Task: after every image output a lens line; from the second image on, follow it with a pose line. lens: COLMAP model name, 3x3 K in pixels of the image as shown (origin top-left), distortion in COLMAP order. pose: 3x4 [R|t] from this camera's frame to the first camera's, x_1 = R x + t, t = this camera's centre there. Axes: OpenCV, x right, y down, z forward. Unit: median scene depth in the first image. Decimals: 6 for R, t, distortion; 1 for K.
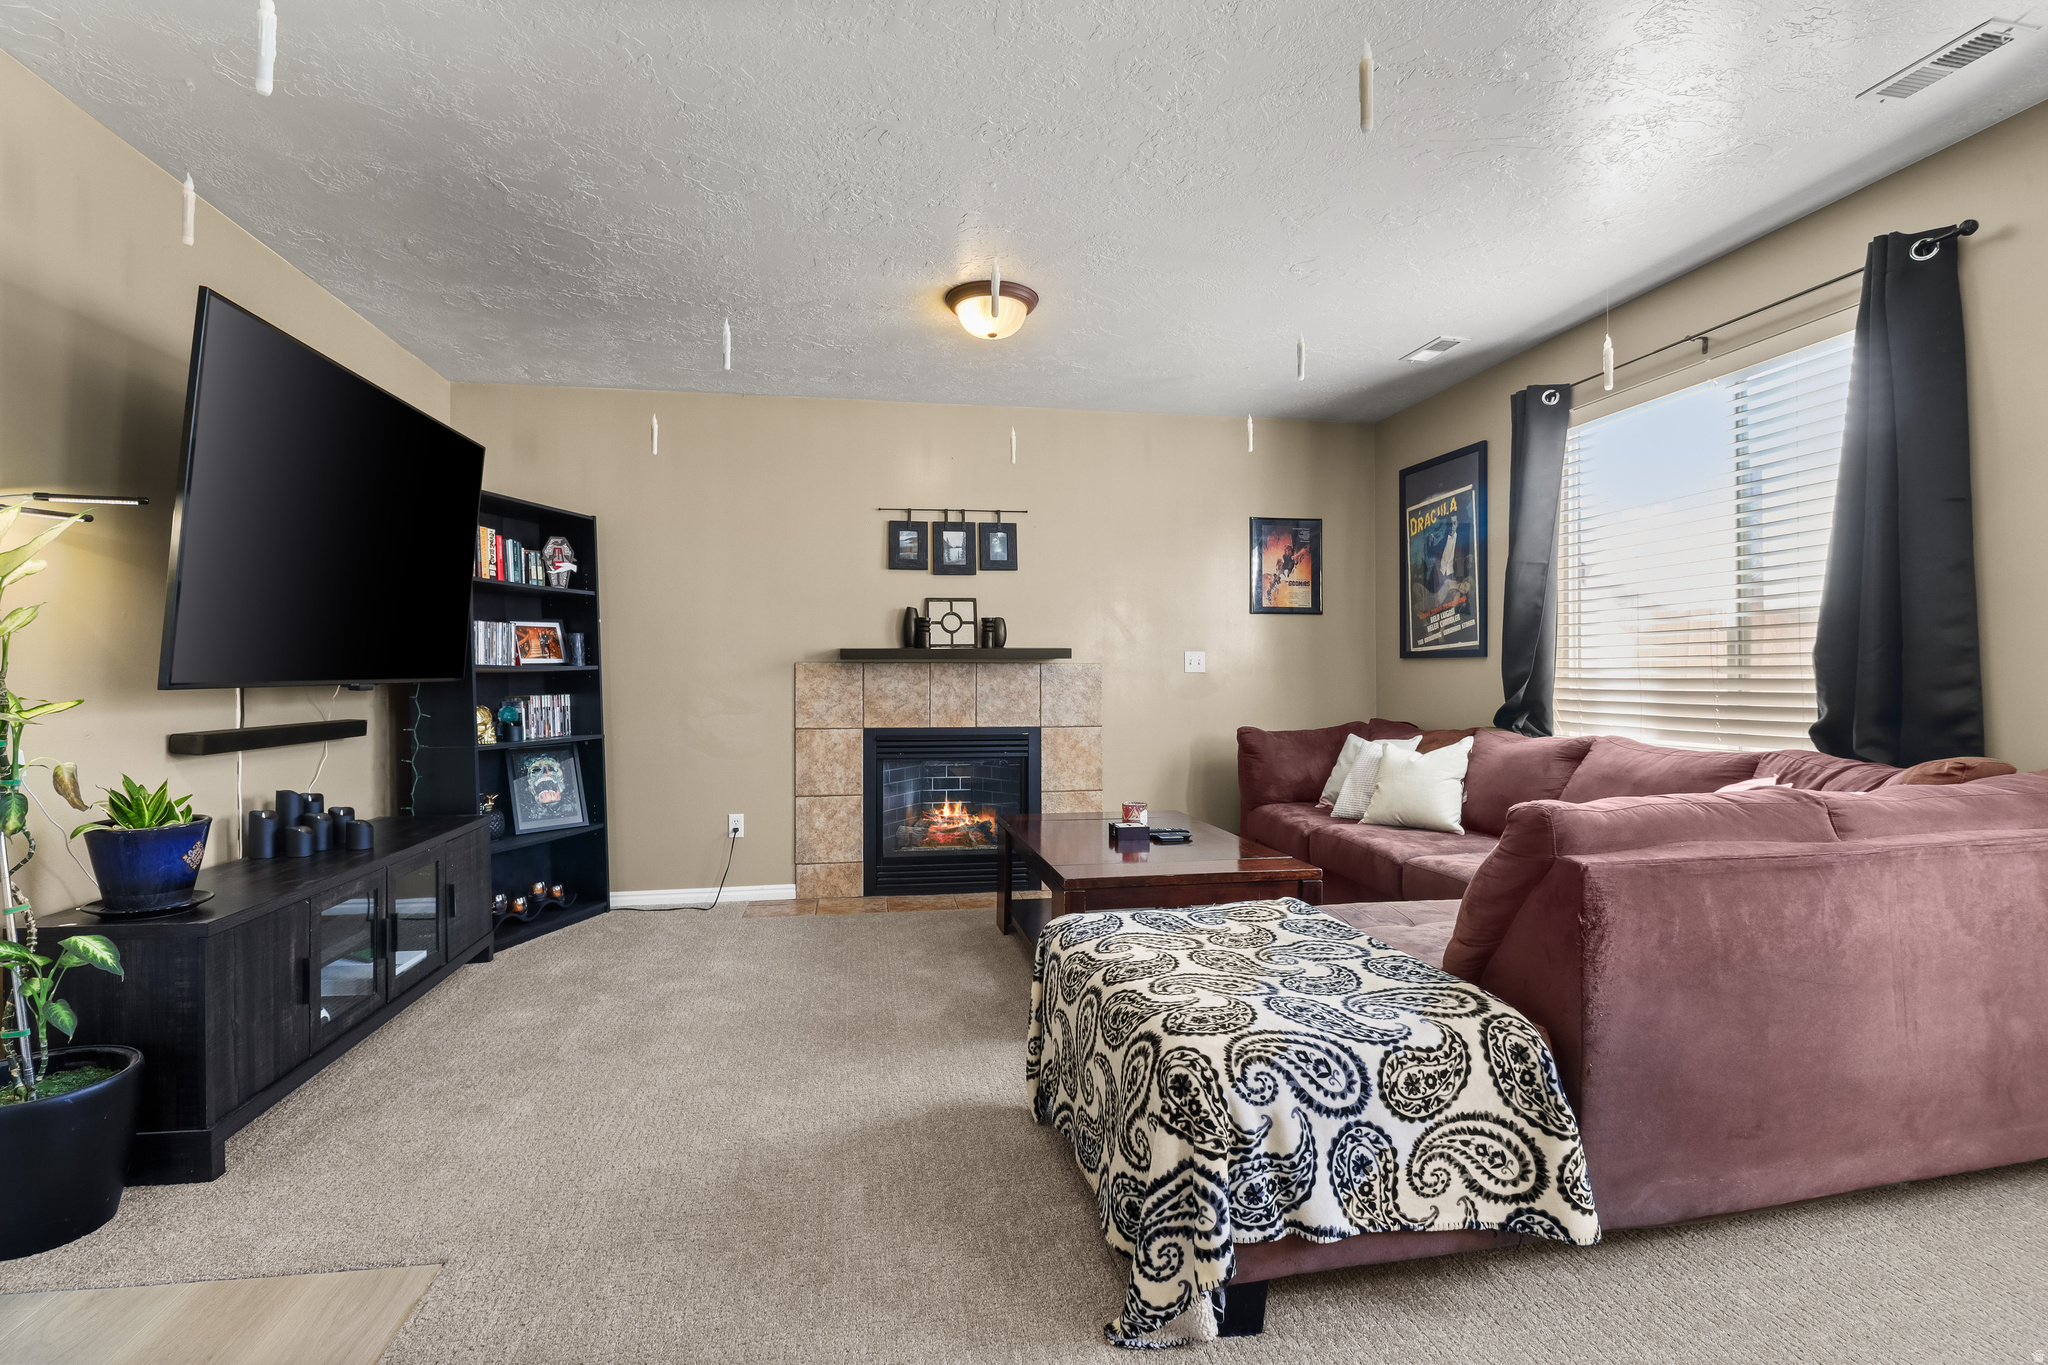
lens RADIAL K [[970.0, 0, 1019.3], [0, 970.0, 690.4], [0, 0, 1]] dist [0.000666, -0.012702]
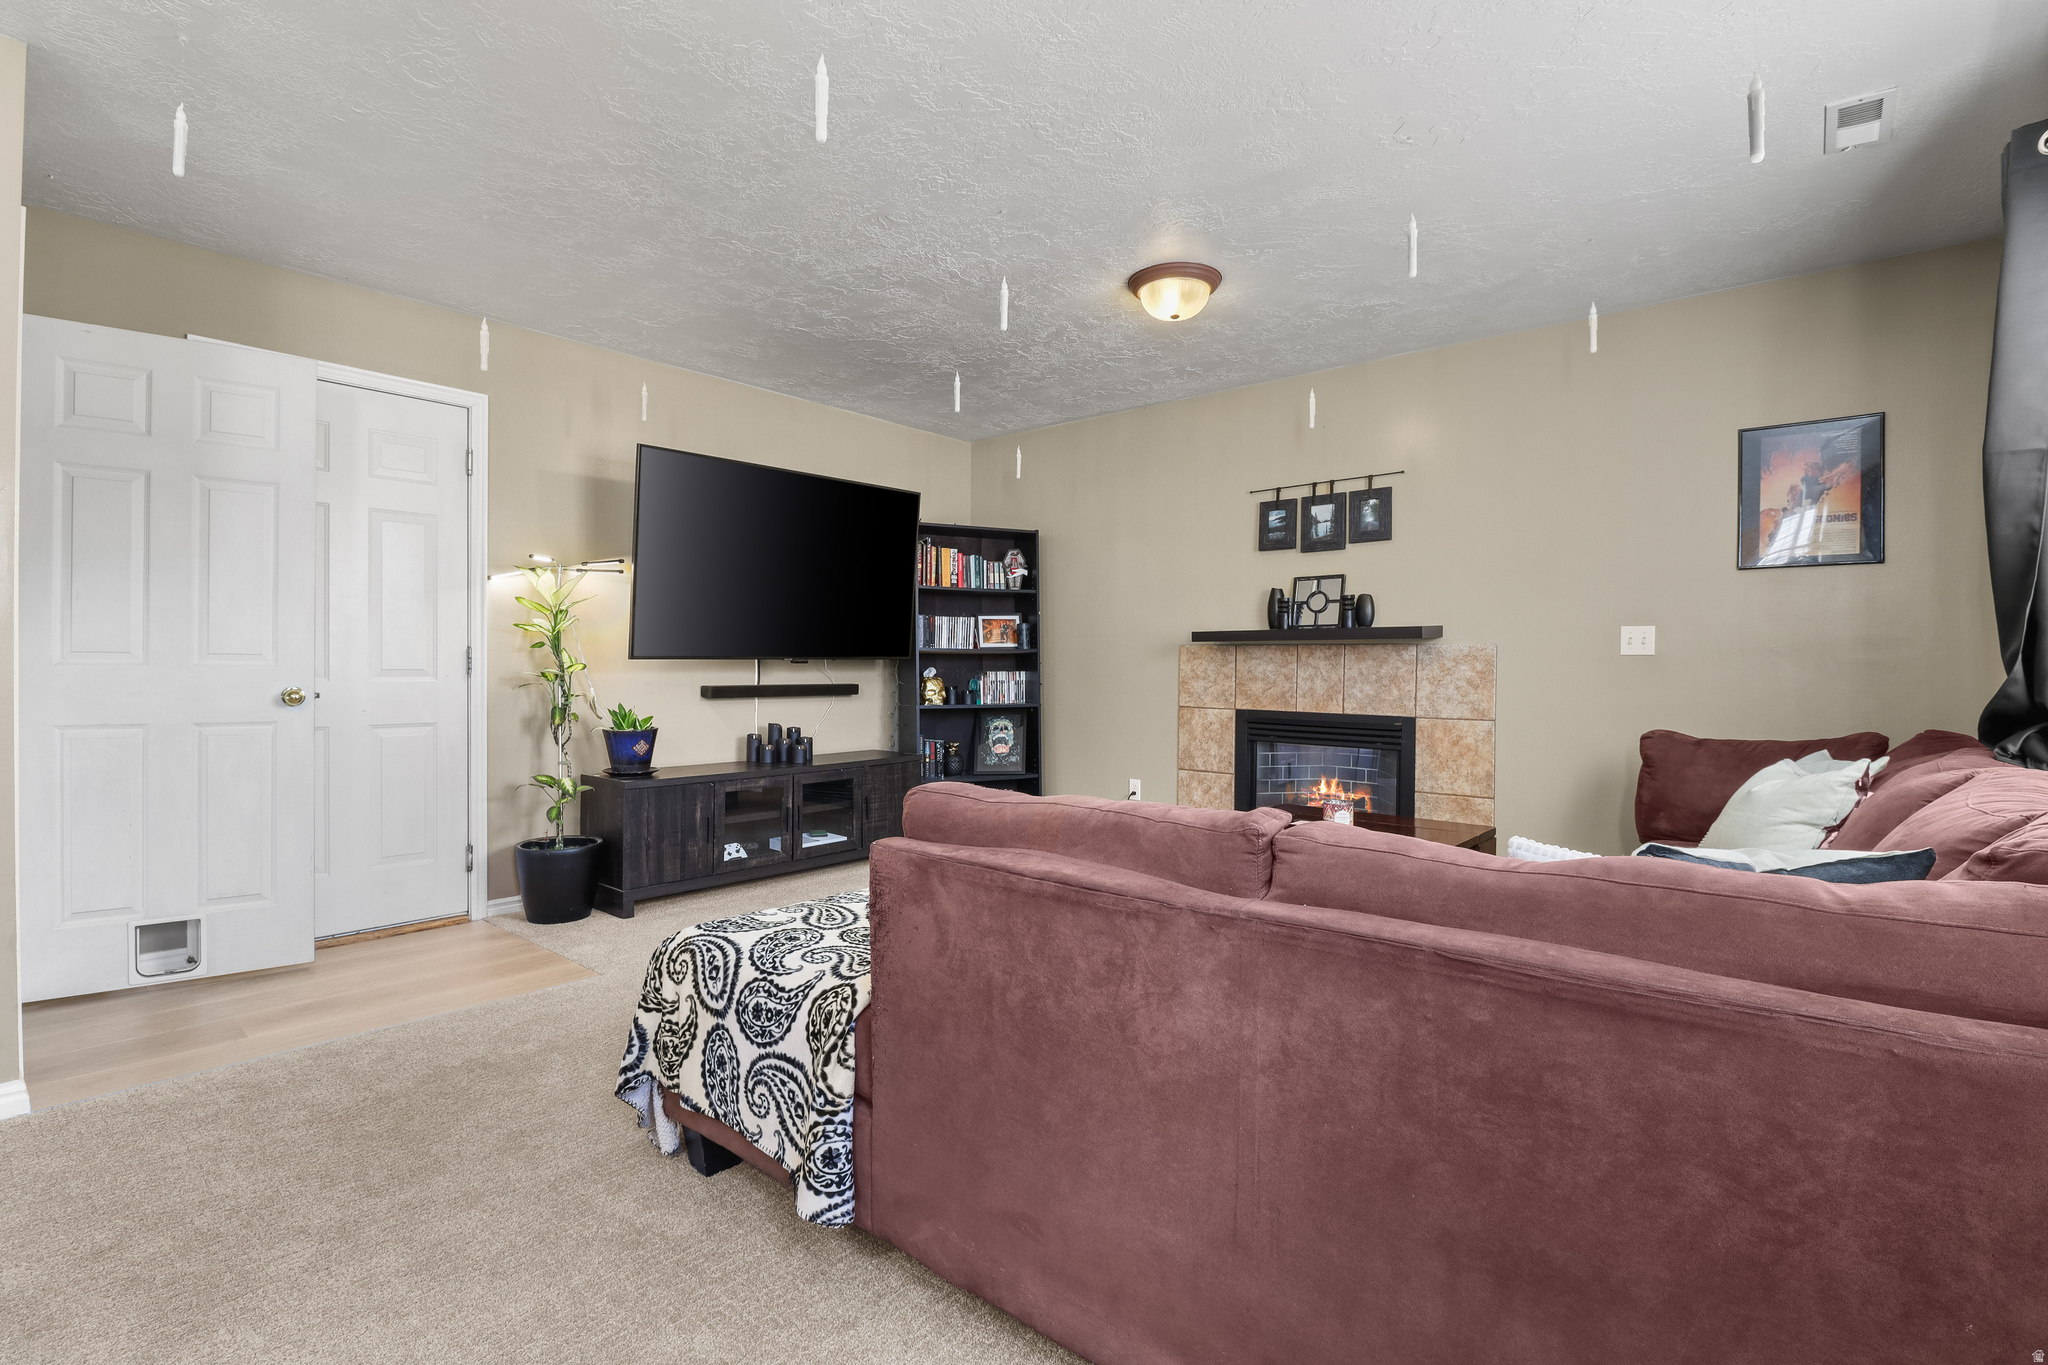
lens RADIAL K [[970.0, 0, 1019.3], [0, 970.0, 690.4], [0, 0, 1]] dist [0.000666, -0.012702]
pose [[0.619813, 0.028095, -0.784247, 0.557104], [-0.019918, 0.999600, 0.020069, 0.003655], [0.784497, 0.003182, 0.620124, 0.208226]]
